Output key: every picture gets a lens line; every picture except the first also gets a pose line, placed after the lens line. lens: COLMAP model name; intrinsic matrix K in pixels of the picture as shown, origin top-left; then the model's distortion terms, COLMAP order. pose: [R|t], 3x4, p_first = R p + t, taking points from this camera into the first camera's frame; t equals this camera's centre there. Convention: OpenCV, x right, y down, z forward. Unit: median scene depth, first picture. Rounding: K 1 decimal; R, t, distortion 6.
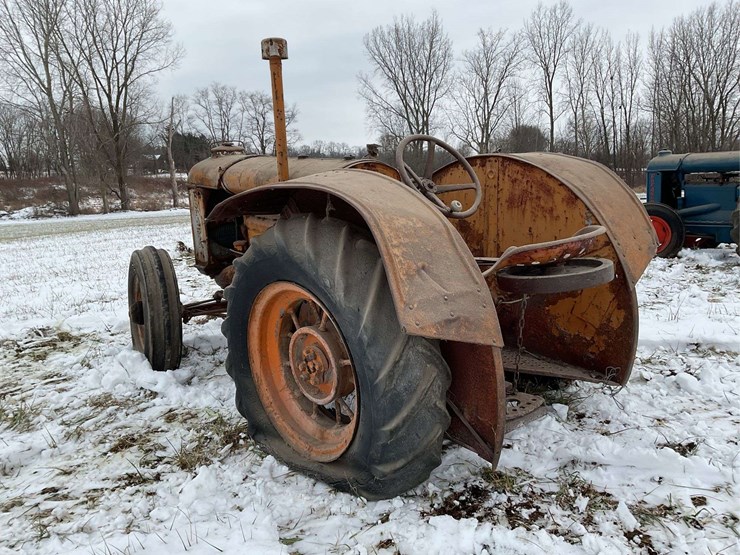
lens RADIAL K [[603.2, 0, 370.0], [0, 603.2, 277.5], [0, 0, 1]] dist [0.090719, -0.170099]
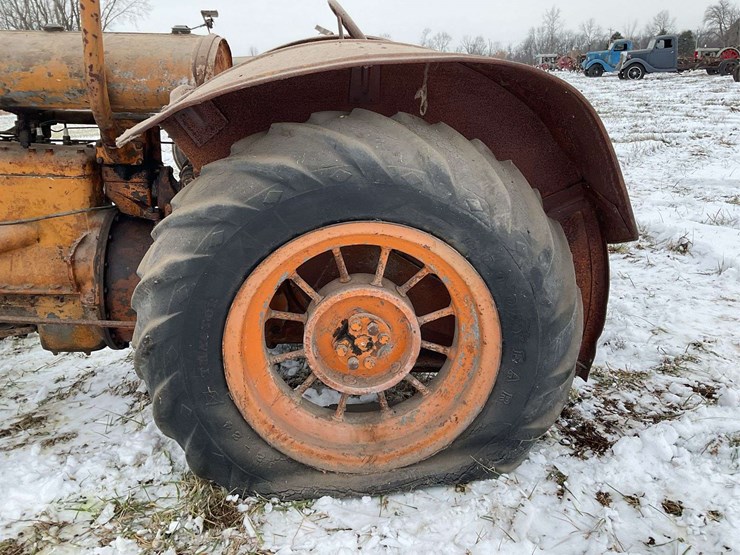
lens RADIAL K [[675.6, 0, 370.0], [0, 675.6, 277.5], [0, 0, 1]] dist [0.124648, -0.251882]
pose [[0.604763, -0.217803, 0.766044, -0.548217], [0.143730, 0.975932, 0.164009, -0.039261], [-0.783329, 0.010917, 0.621512, 0.439244]]
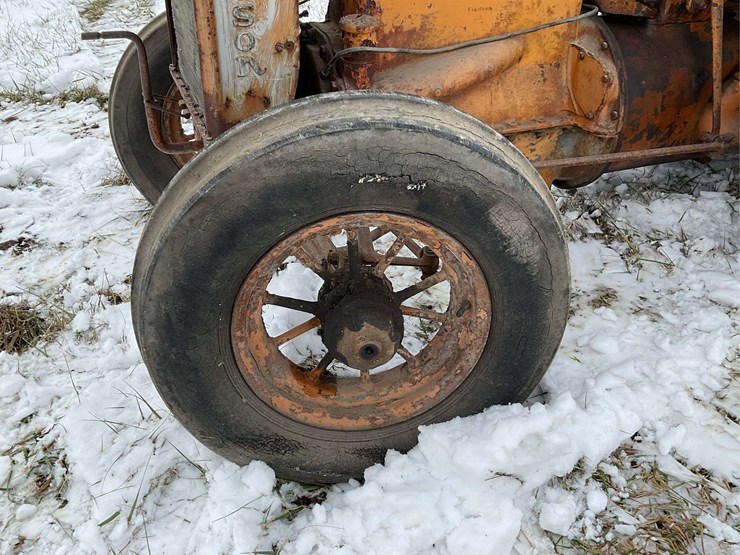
lens RADIAL K [[675.6, 0, 370.0], [0, 675.6, 277.5], [0, 0, 1]] dist [0.124648, -0.251882]
pose [[0.335871, -0.492858, 0.802672, -0.790241], [0.200349, 0.870058, 0.450400, -0.138052], [-0.920354, 0.009538, 0.390971, 1.118271]]
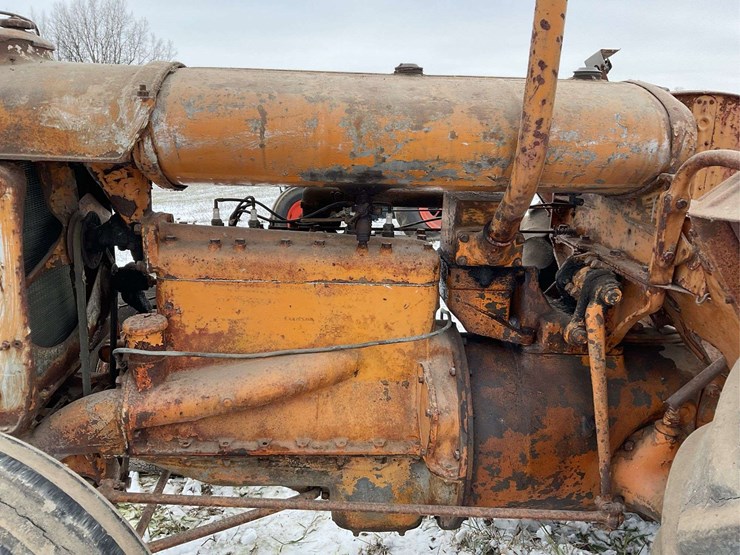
lens RADIAL K [[603.2, 0, 370.0], [0, 603.2, 277.5], [0, 0, 1]] dist [0.090719, -0.170099]
pose [[0.603588, -0.151926, 0.782688, -0.522705], [0.140825, 0.986558, 0.082899, -0.120415], [-0.784761, 0.060185, 0.616869, 0.920448]]
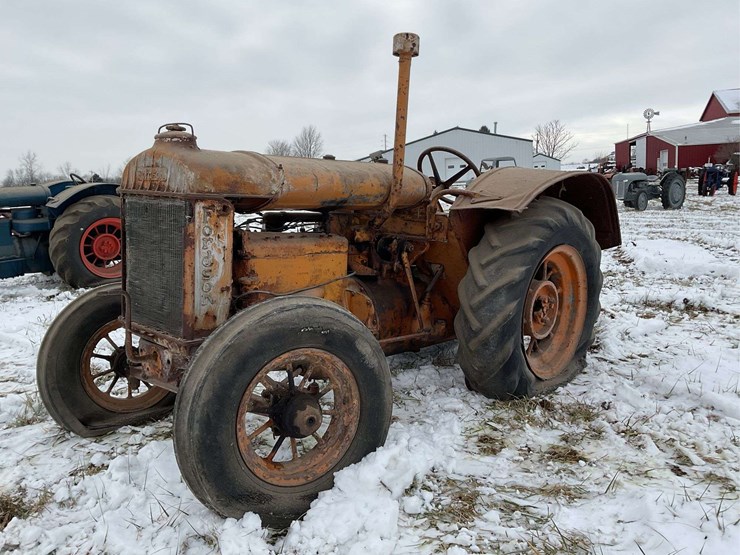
lens RADIAL K [[603.2, 0, 370.0], [0, 603.2, 277.5], [0, 0, 1]] dist [0.090719, -0.170099]
pose [[-0.106409, -0.110100, 0.988208, -1.161538], [0.215585, 0.967655, 0.131024, -0.154539], [-0.970670, 0.226985, -0.079231, 1.227520]]
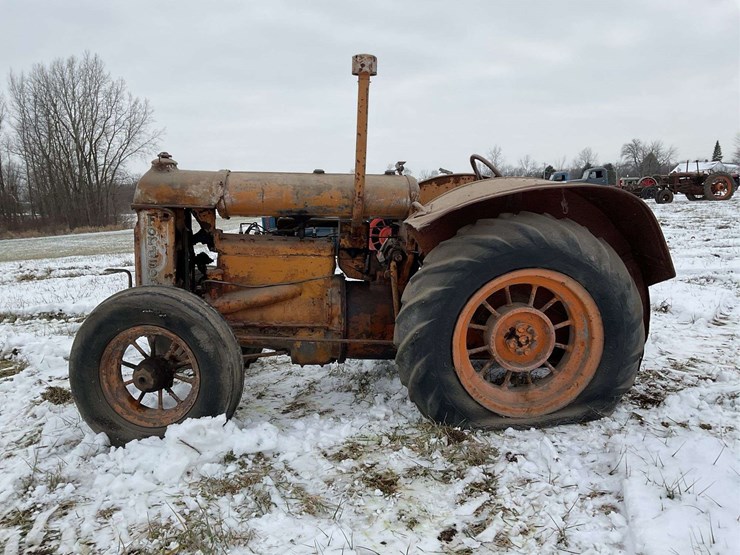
lens RADIAL K [[603.2, 0, 370.0], [0, 603.2, 277.5], [0, 0, 1]] dist [0.090719, -0.170099]
pose [[0.567352, -0.098143, 0.817606, -1.030682], [0.157004, 0.987551, 0.009595, -0.028459], [-0.808369, 0.122924, 0.575699, 0.453528]]
